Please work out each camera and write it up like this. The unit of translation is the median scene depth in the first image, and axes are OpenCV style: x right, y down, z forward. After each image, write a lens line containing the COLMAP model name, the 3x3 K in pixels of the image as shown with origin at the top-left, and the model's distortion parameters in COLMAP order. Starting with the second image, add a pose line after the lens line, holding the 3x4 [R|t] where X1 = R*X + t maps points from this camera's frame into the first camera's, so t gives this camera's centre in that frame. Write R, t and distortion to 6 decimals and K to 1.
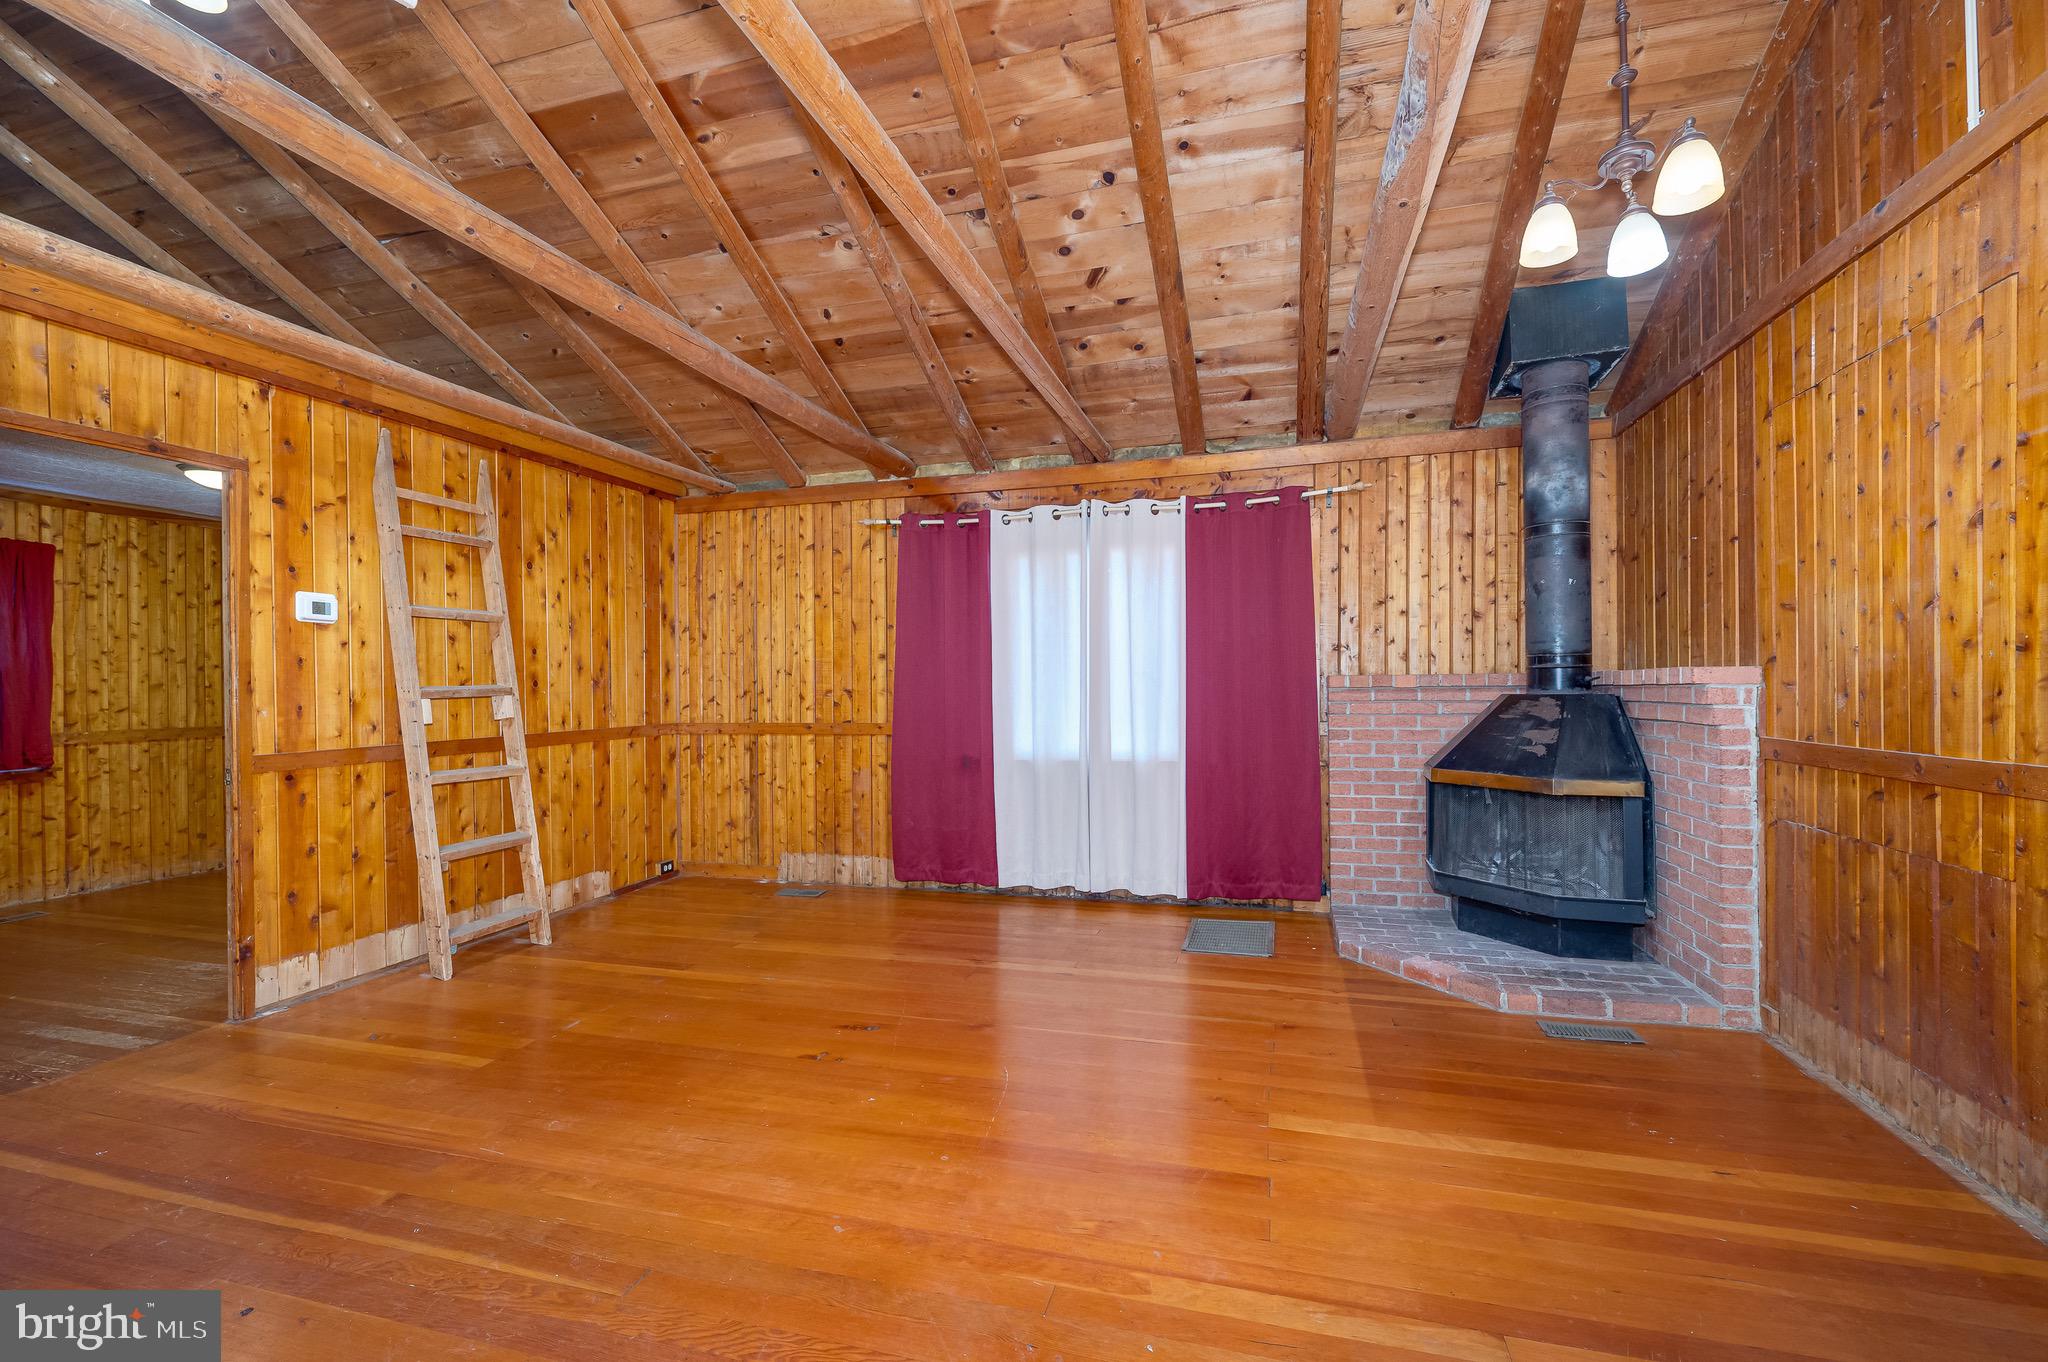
lens RADIAL K [[867.3, 0, 1027.7], [0, 867.3, 694.1], [0, 0, 1]] dist [-0.000491, -0.000670]
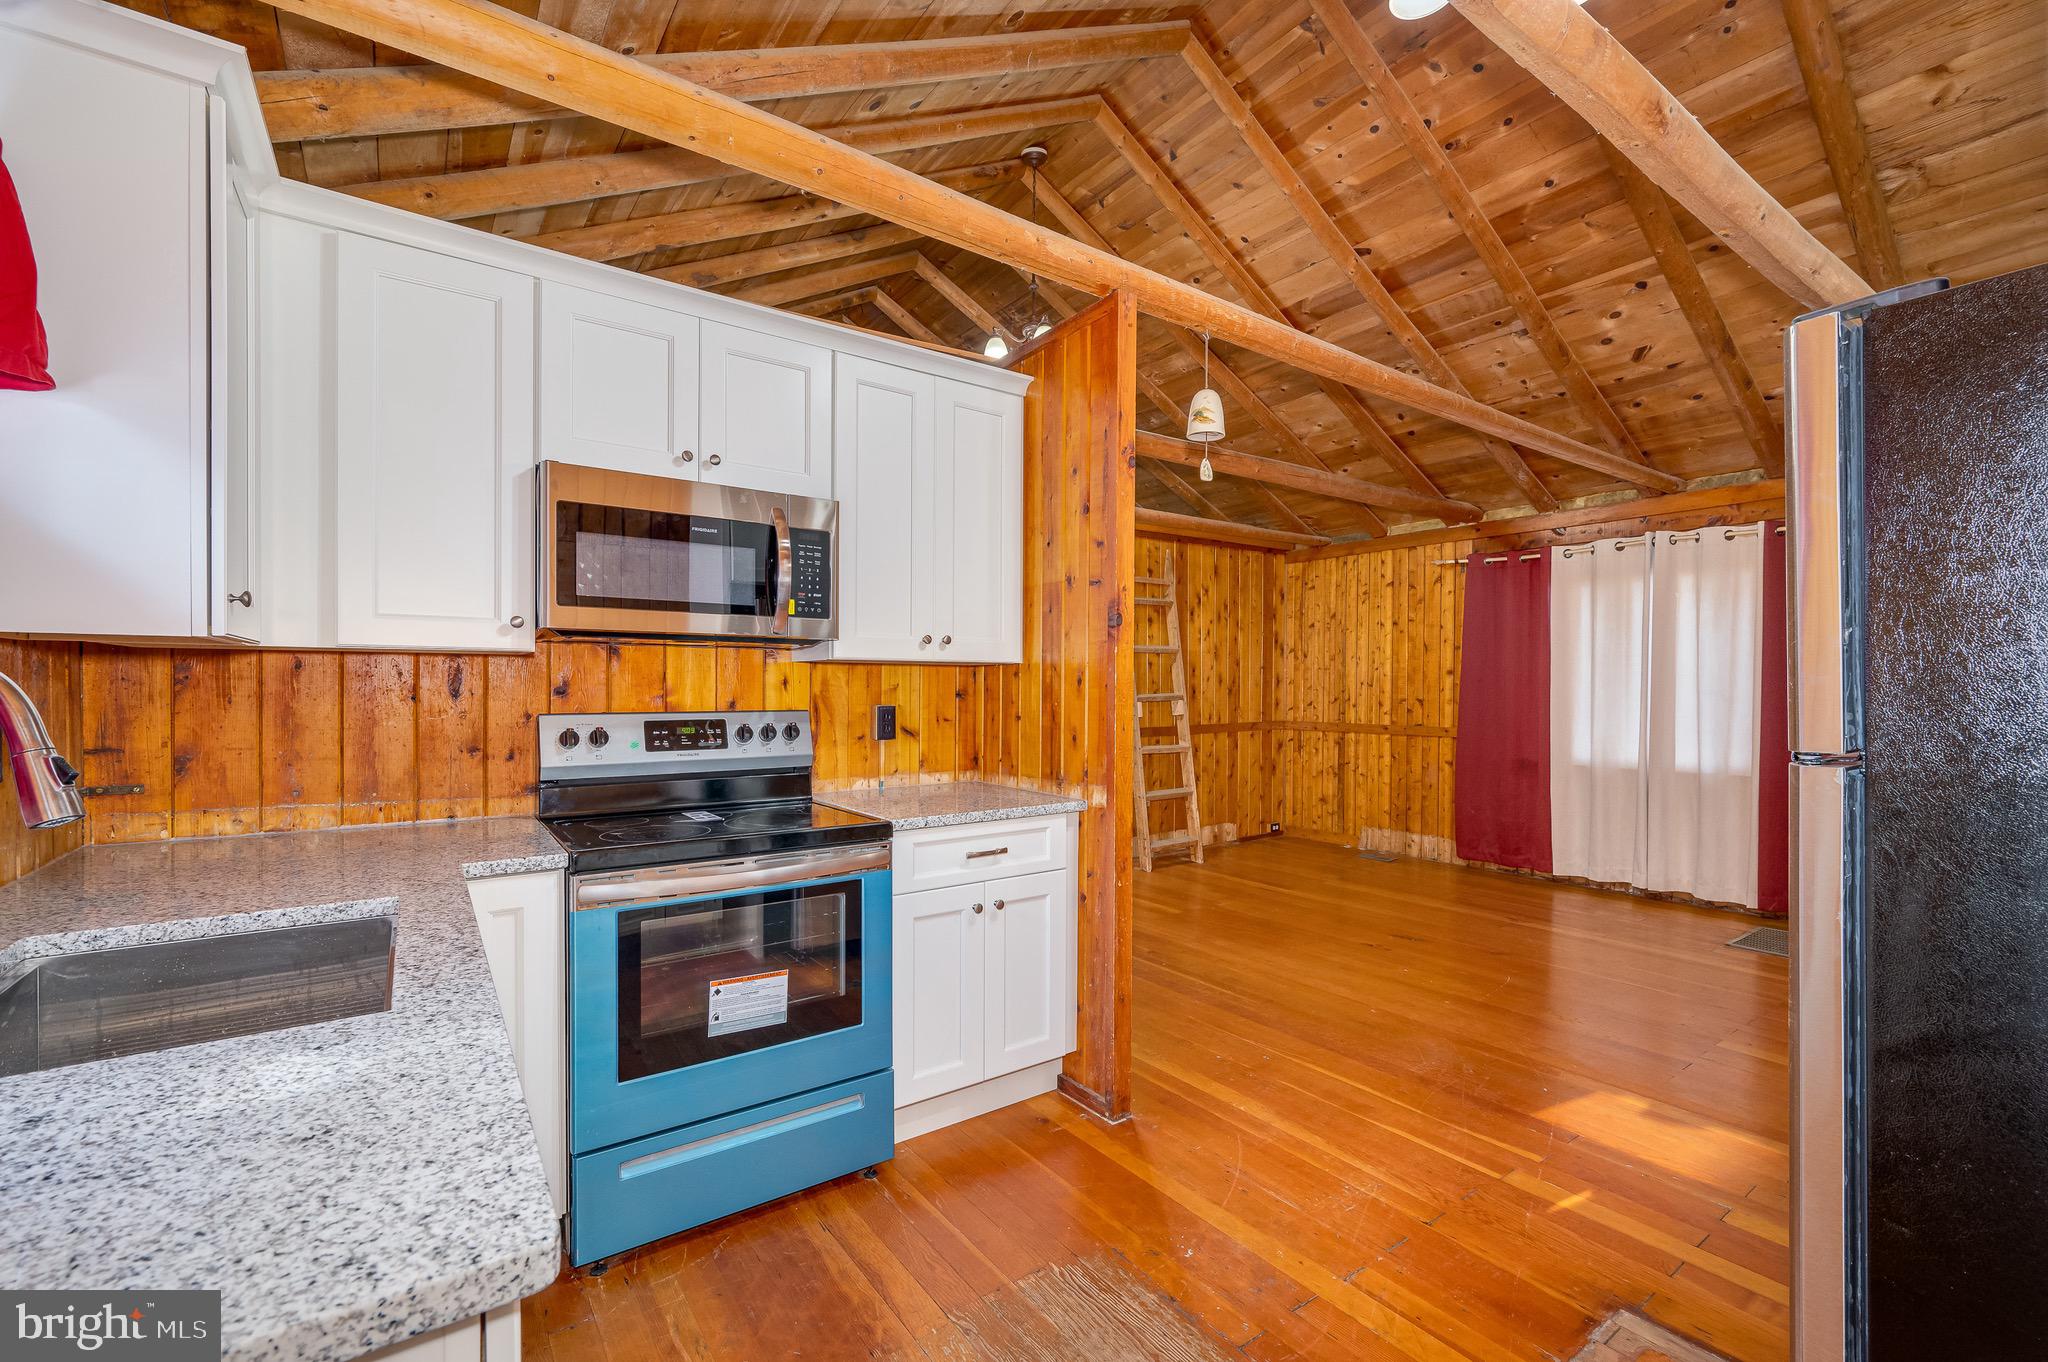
lens RADIAL K [[867.3, 0, 1027.7], [0, 867.3, 694.1], [0, 0, 1]] dist [-0.000491, -0.000670]
pose [[0.786521, 0.017877, -0.617304, 0.132329], [-0.014197, 0.999840, 0.010867, -0.020324], [0.617400, 0.000216, 0.786650, -0.357506]]
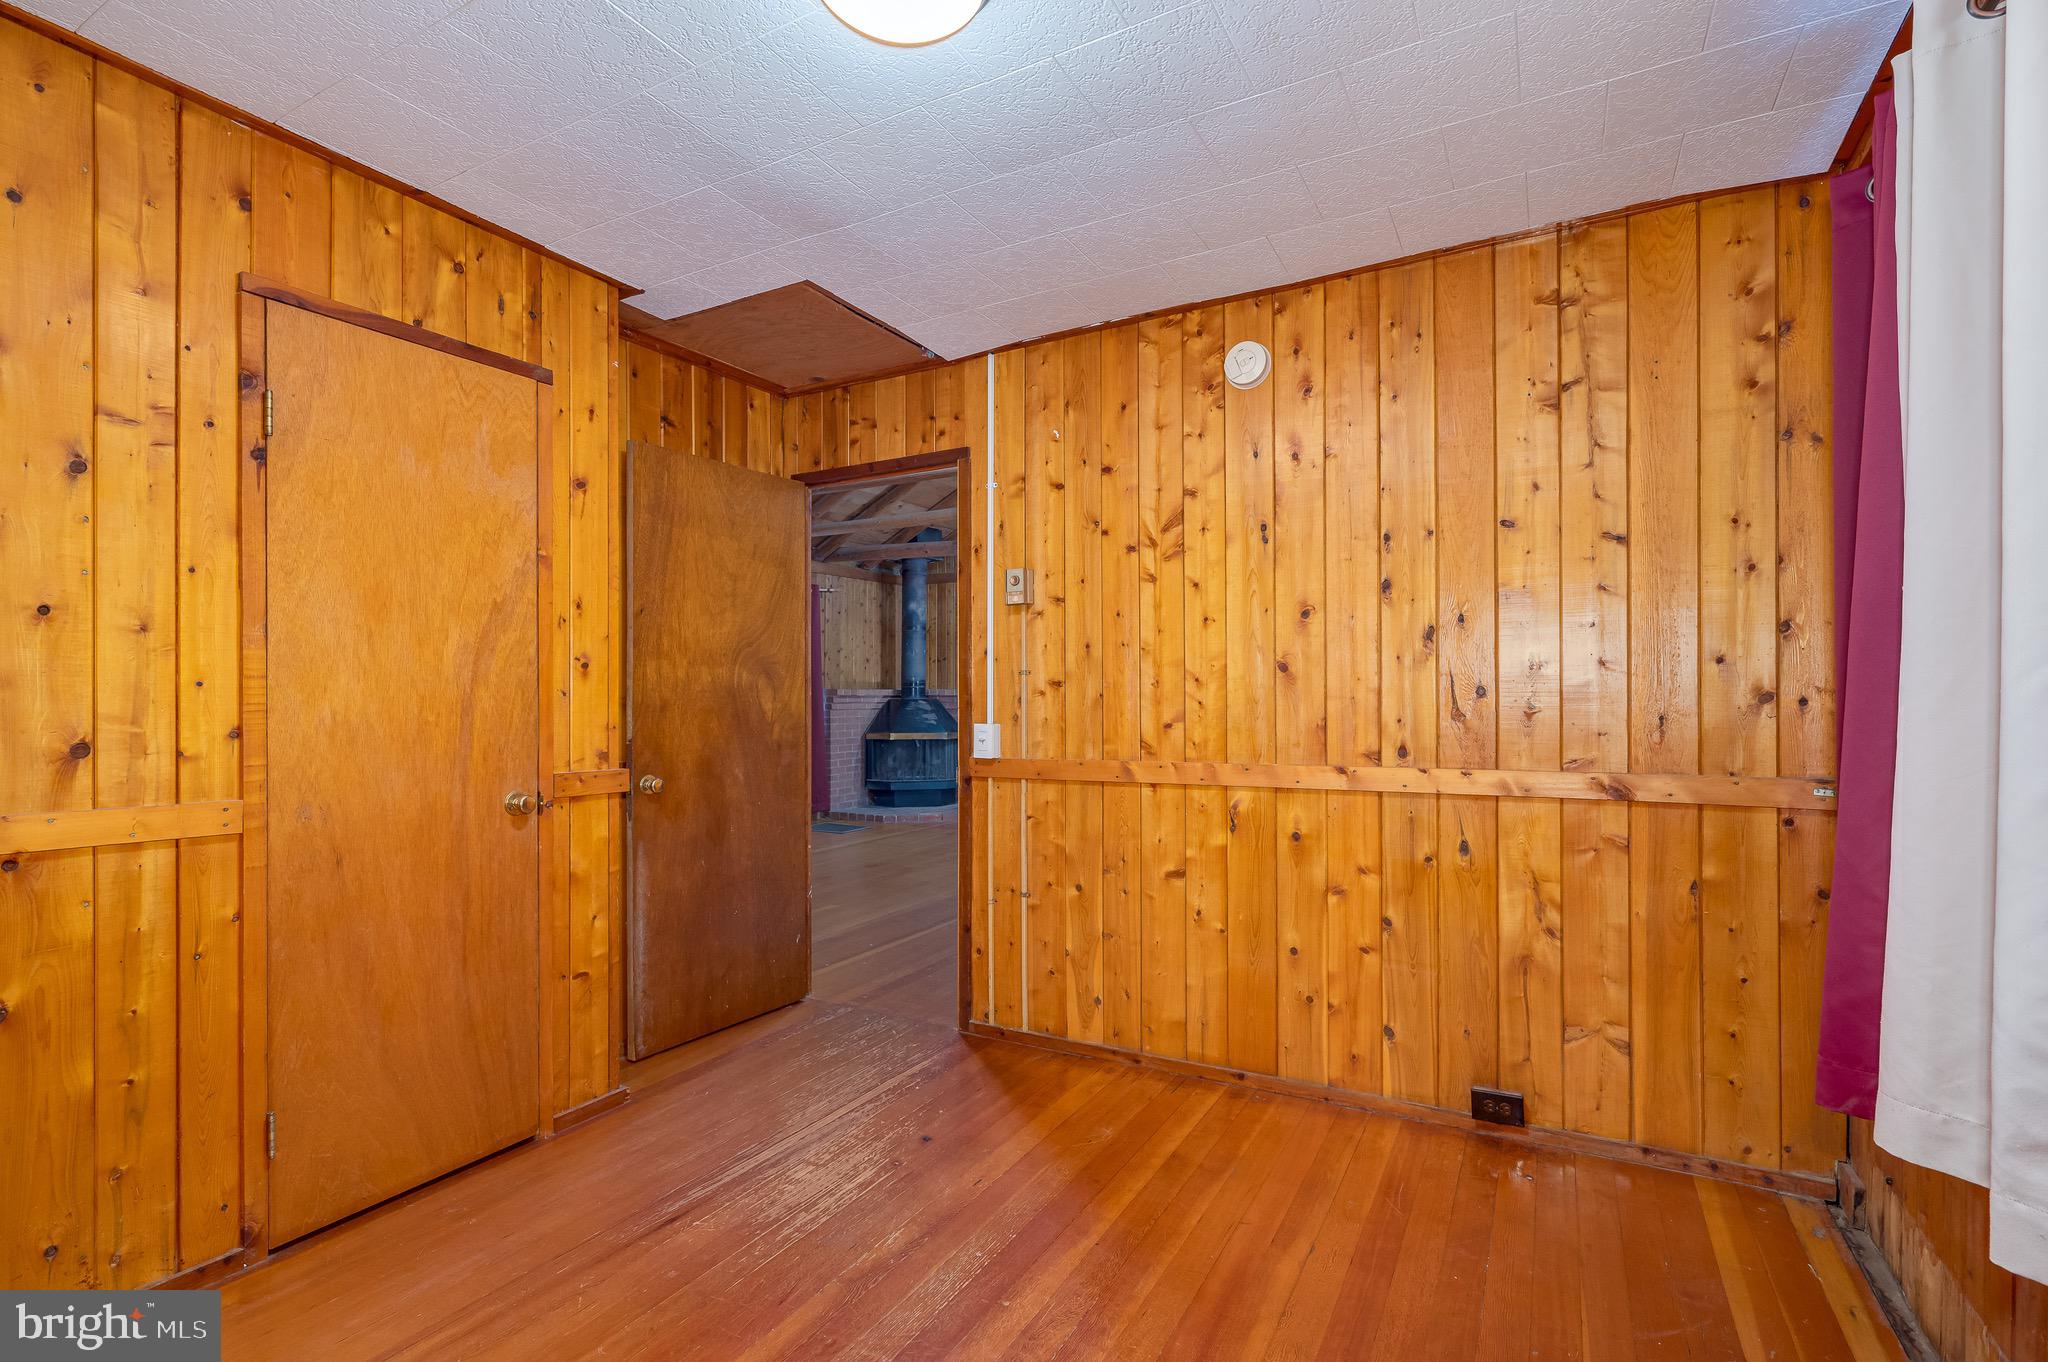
lens RADIAL K [[889.5, 0, 1029.4], [0, 889.5, 693.9], [0, 0, 1]] dist [0.000091, 0.000114]
pose [[0.217295, 0.012238, 0.976029, -1.366941], [0.000334, 0.999920, -0.012612, 0.013179], [-0.976106, 0.003066, 0.217274, 0.159350]]
